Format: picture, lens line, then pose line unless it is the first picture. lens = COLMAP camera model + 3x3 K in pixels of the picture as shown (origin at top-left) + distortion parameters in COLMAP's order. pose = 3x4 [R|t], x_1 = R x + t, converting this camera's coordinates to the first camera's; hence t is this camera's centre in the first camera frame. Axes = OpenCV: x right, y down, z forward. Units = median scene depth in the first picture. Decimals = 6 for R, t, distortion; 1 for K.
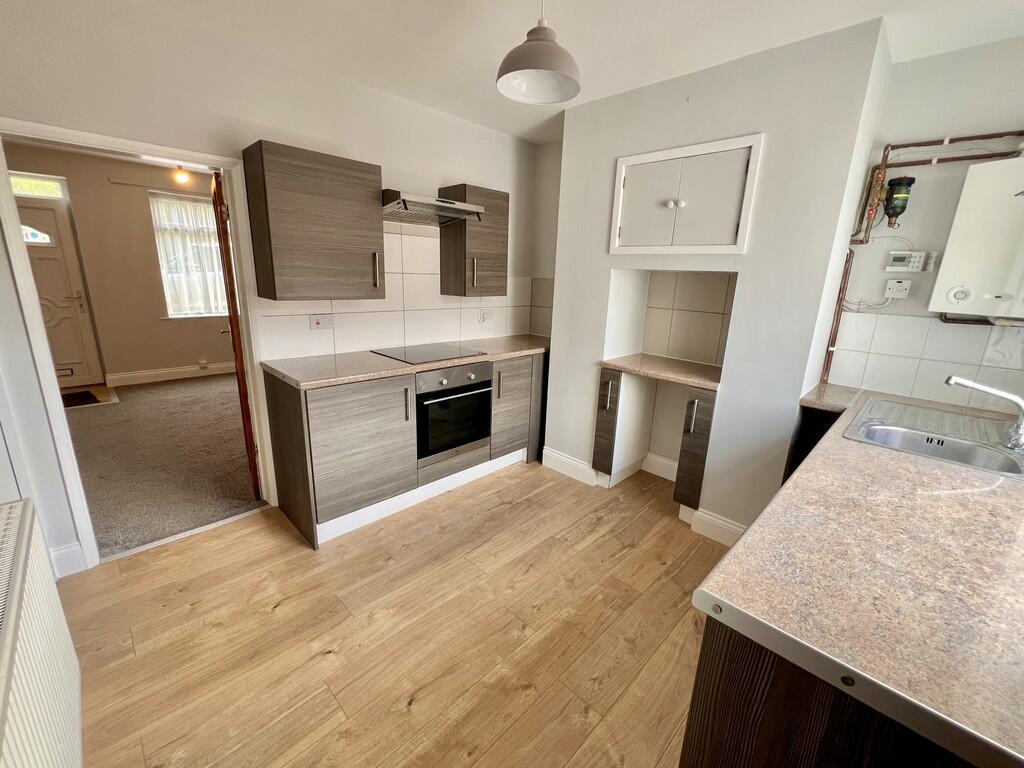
lens RADIAL K [[422.8, 0, 512.0], [0, 422.8, 384.0], [0, 0, 1]] dist [-0.001329, -0.000085]
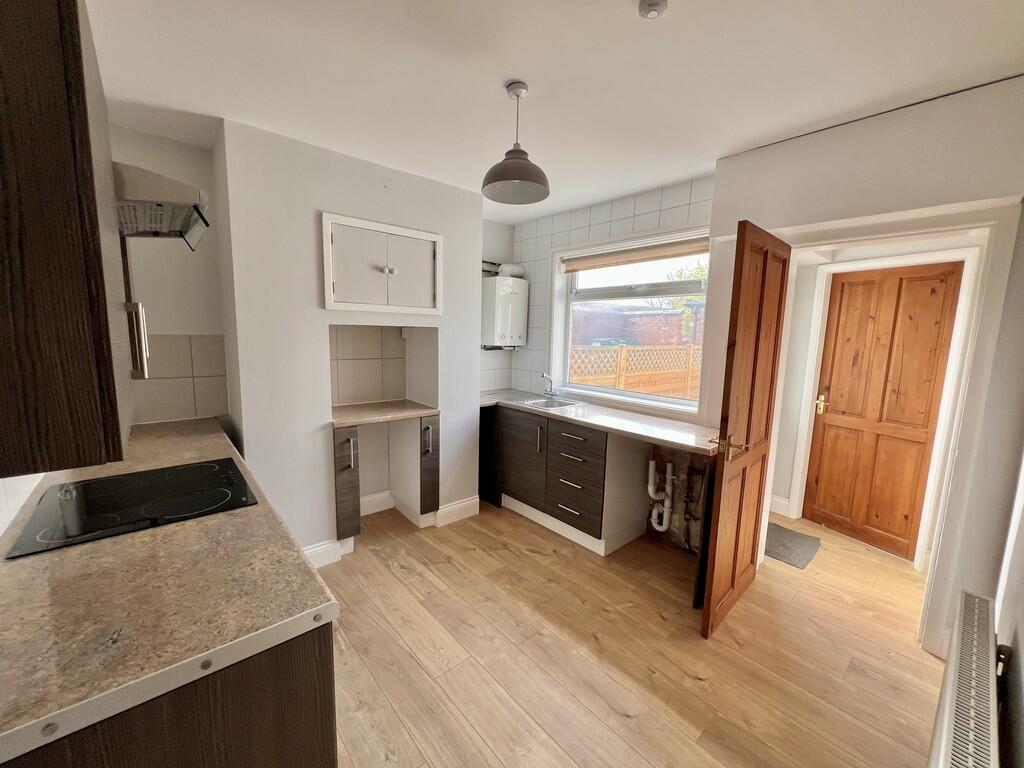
lens RADIAL K [[412.1, 0, 499.4], [0, 412.1, 385.5], [0, 0, 1]] dist [-0.000875, -0.000127]
pose [[0.086515, -0.166817, 0.982185, -0.853132], [0.234561, 0.961577, 0.142655, -0.237489], [-0.968244, 0.218040, 0.122320, 0.710787]]
